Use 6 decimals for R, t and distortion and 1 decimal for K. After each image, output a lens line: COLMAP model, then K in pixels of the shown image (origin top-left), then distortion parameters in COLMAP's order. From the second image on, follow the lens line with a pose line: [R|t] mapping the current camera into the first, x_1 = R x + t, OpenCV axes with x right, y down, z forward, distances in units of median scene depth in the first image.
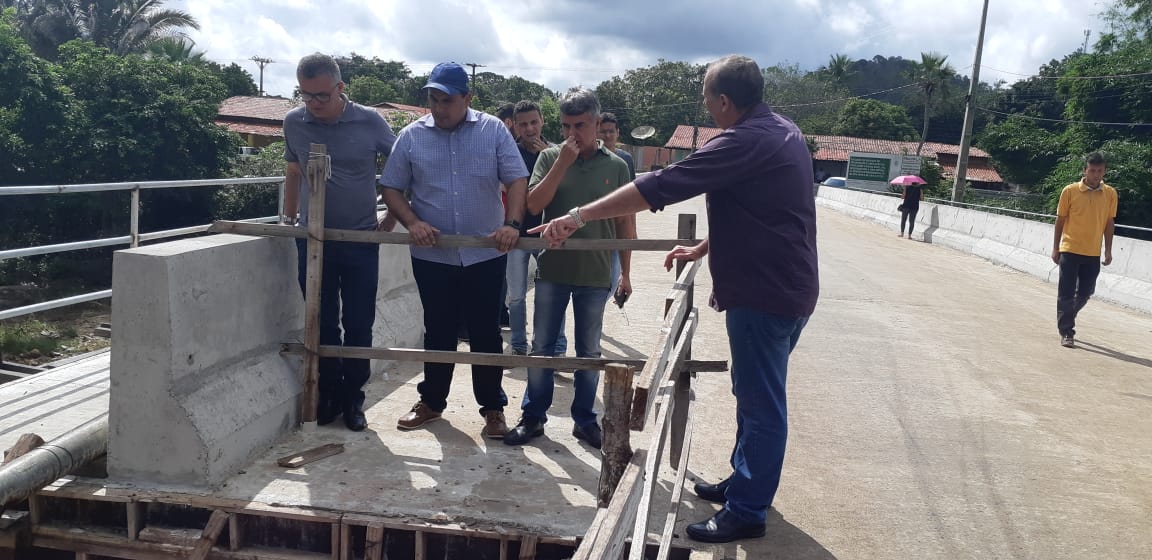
lens RADIAL K [[981.2, 0, 534.1], [0, 981.2, 280.9], [0, 0, 1]] dist [-0.006121, -0.013762]
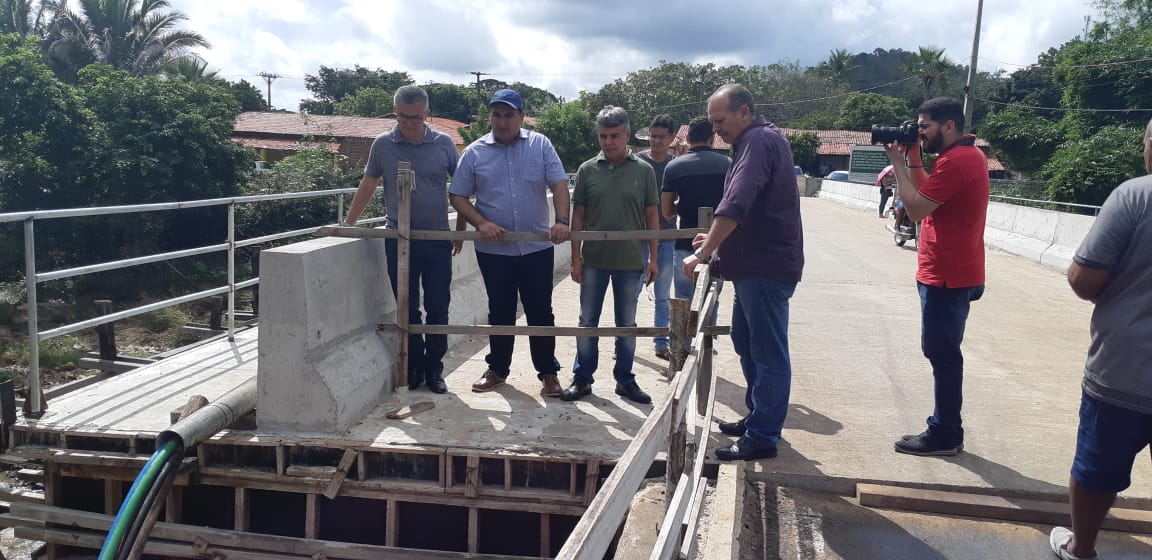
lens RADIAL K [[991.4, 0, 507.6], [0, 991.4, 281.5], [0, 0, 1]] dist [-0.001179, -0.020883]
pose [[0.999055, -0.031314, -0.030129, -0.032251], [0.031174, 0.999501, -0.005104, 0.012880], [0.030274, 0.004160, 0.999533, -0.141723]]
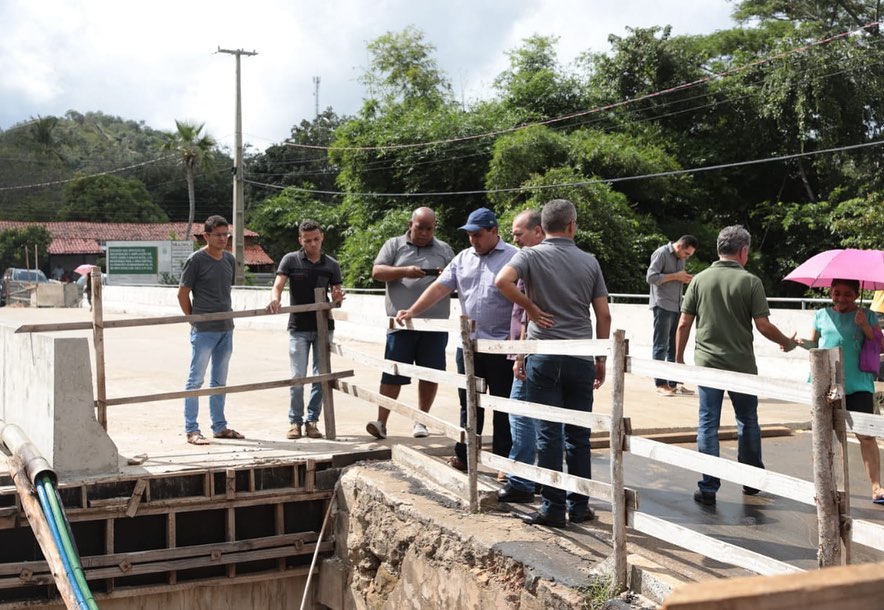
lens RADIAL K [[1607.8, 0, 442.0], [0, 1607.8, 305.0], [0, 0, 1]] dist [-0.082494, -0.119152]
pose [[0.816289, -0.092145, 0.570246, -0.698421], [0.142622, 0.988782, -0.044383, 0.063054], [-0.559759, 0.117559, 0.820274, -0.782662]]
